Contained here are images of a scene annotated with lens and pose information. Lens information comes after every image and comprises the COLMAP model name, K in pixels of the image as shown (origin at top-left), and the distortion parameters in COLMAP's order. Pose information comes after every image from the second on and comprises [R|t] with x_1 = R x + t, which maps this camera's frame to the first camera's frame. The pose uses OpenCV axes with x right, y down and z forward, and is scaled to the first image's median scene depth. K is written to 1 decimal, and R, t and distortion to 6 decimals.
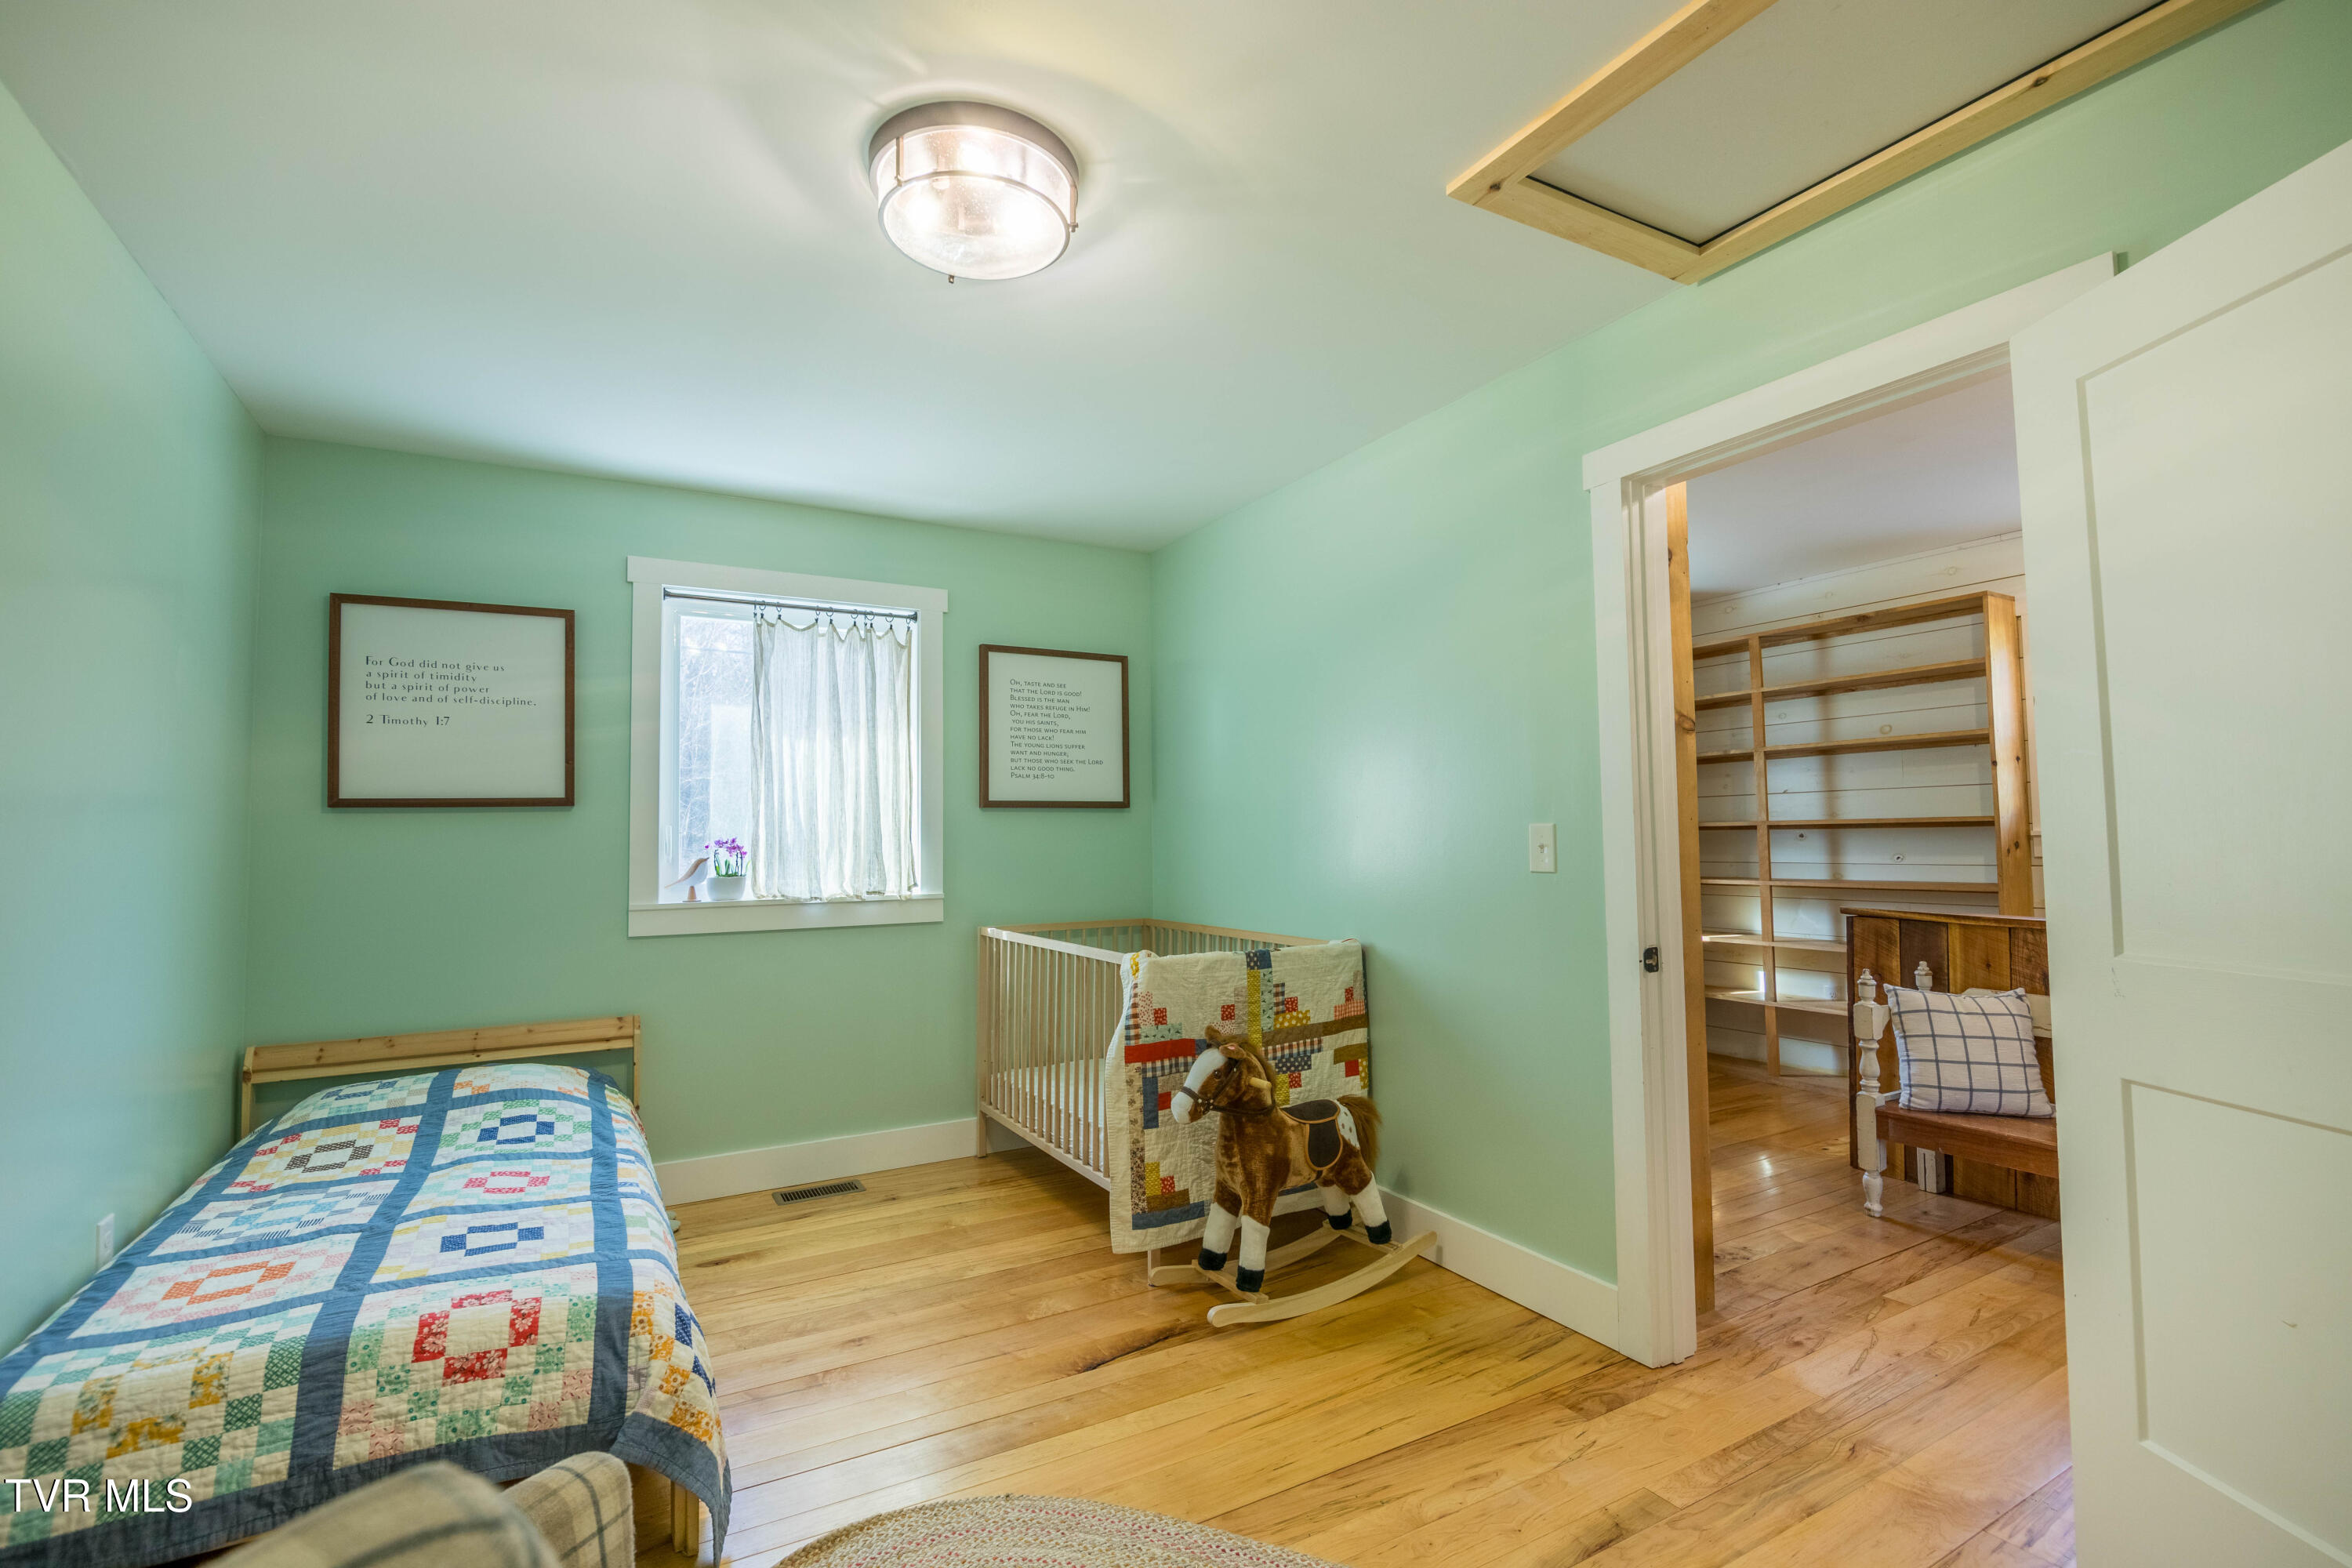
lens RADIAL K [[1067.3, 0, 1195.3], [0, 1067.3, 784.7], [0, 0, 1]] dist [-0.010722, -0.003573]
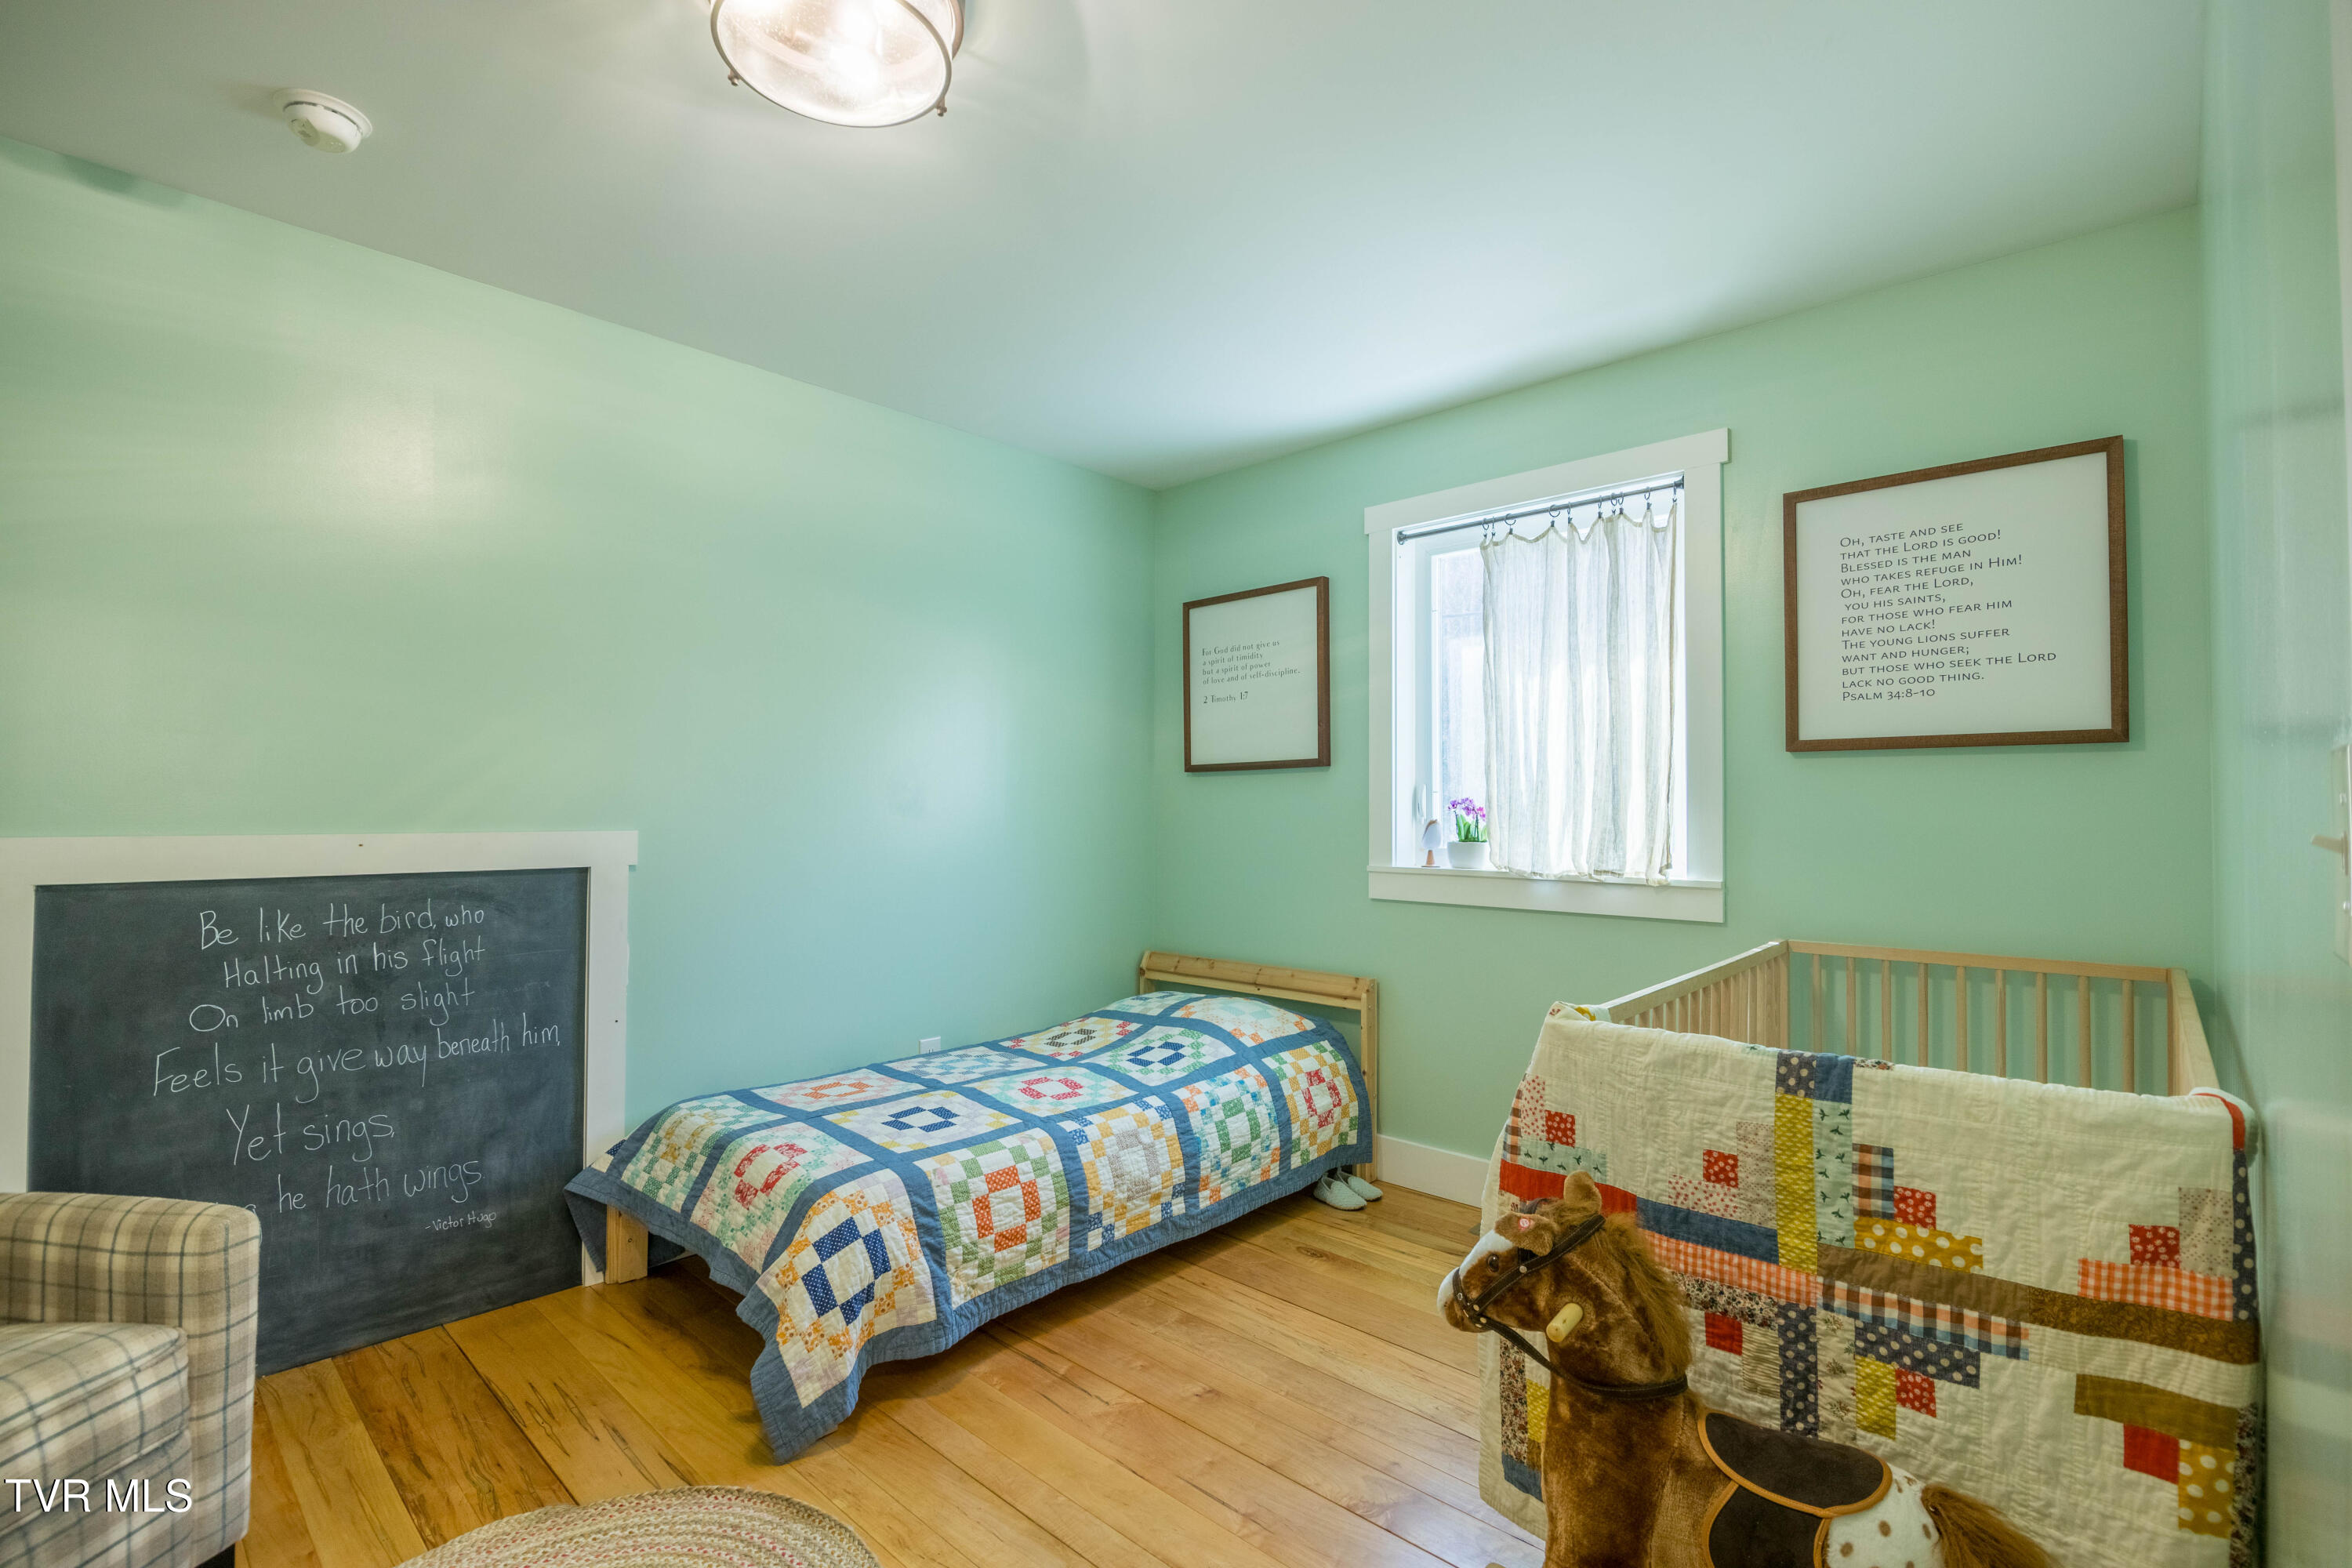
lens RADIAL K [[1067.3, 0, 1183.0], [0, 1067.3, 787.6], [0, 0, 1]] dist [-0.010722, -0.003573]
pose [[0.284233, -0.005230, -0.958741, 0.394051], [0.043387, 0.999031, 0.007413, 0.028925], [0.957773, -0.043704, 0.284184, 0.609501]]
